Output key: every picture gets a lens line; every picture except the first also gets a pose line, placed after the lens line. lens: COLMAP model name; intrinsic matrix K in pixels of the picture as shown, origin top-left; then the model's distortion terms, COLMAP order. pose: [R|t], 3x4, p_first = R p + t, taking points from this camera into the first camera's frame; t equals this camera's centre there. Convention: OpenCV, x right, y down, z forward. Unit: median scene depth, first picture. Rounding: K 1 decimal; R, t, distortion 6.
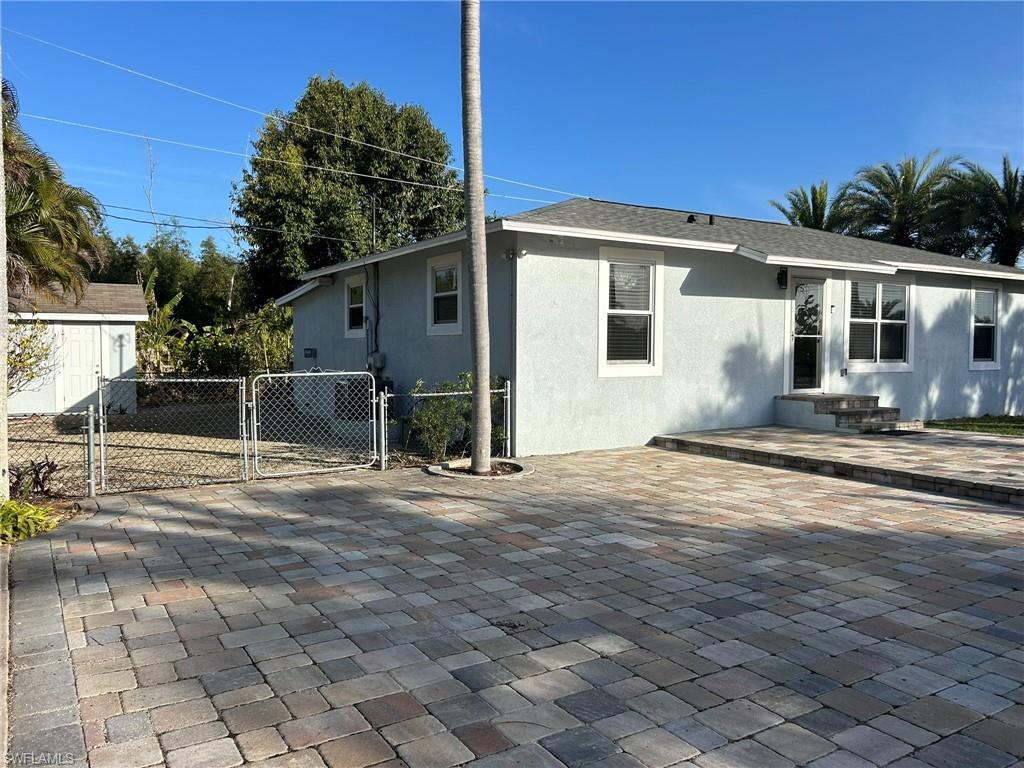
lens RADIAL K [[760.2, 0, 514.4], [0, 760.2, 386.2], [0, 0, 1]] dist [0.048634, -0.027959]
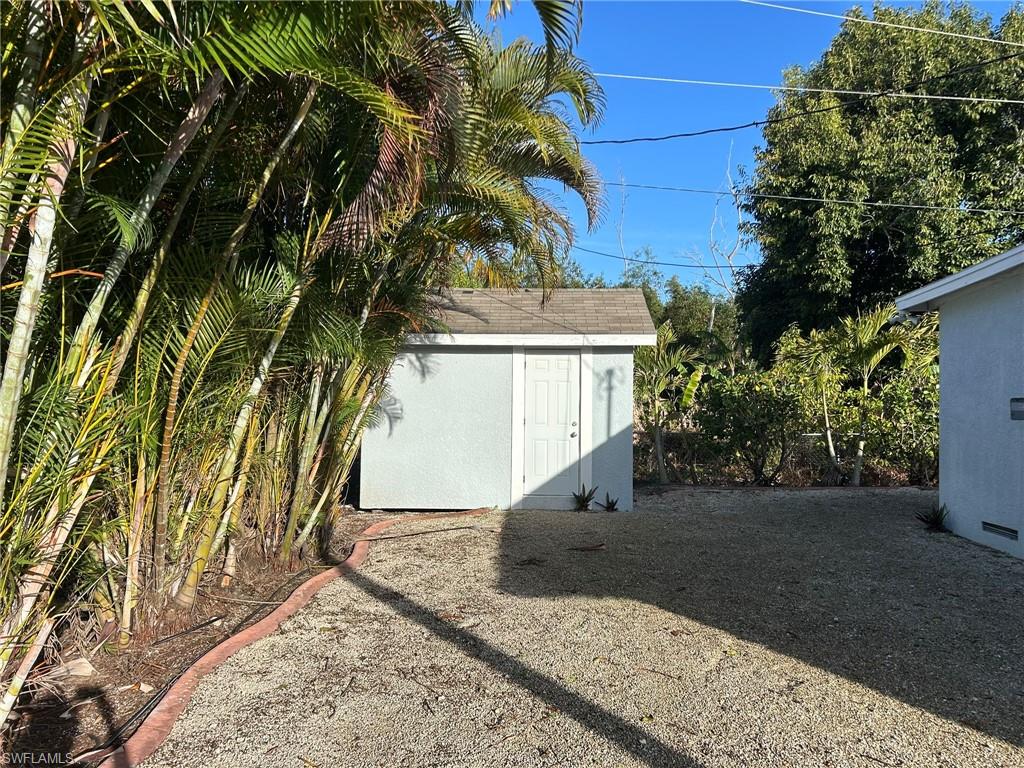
lens RADIAL K [[760.2, 0, 513.2], [0, 760.2, 386.6], [0, 0, 1]] dist [0.048634, -0.027959]
pose [[0.845910, 0.003786, -0.533311, -0.170056], [-0.036930, 0.997990, -0.051491, -0.013920], [0.532045, 0.063252, 0.844350, 0.302804]]
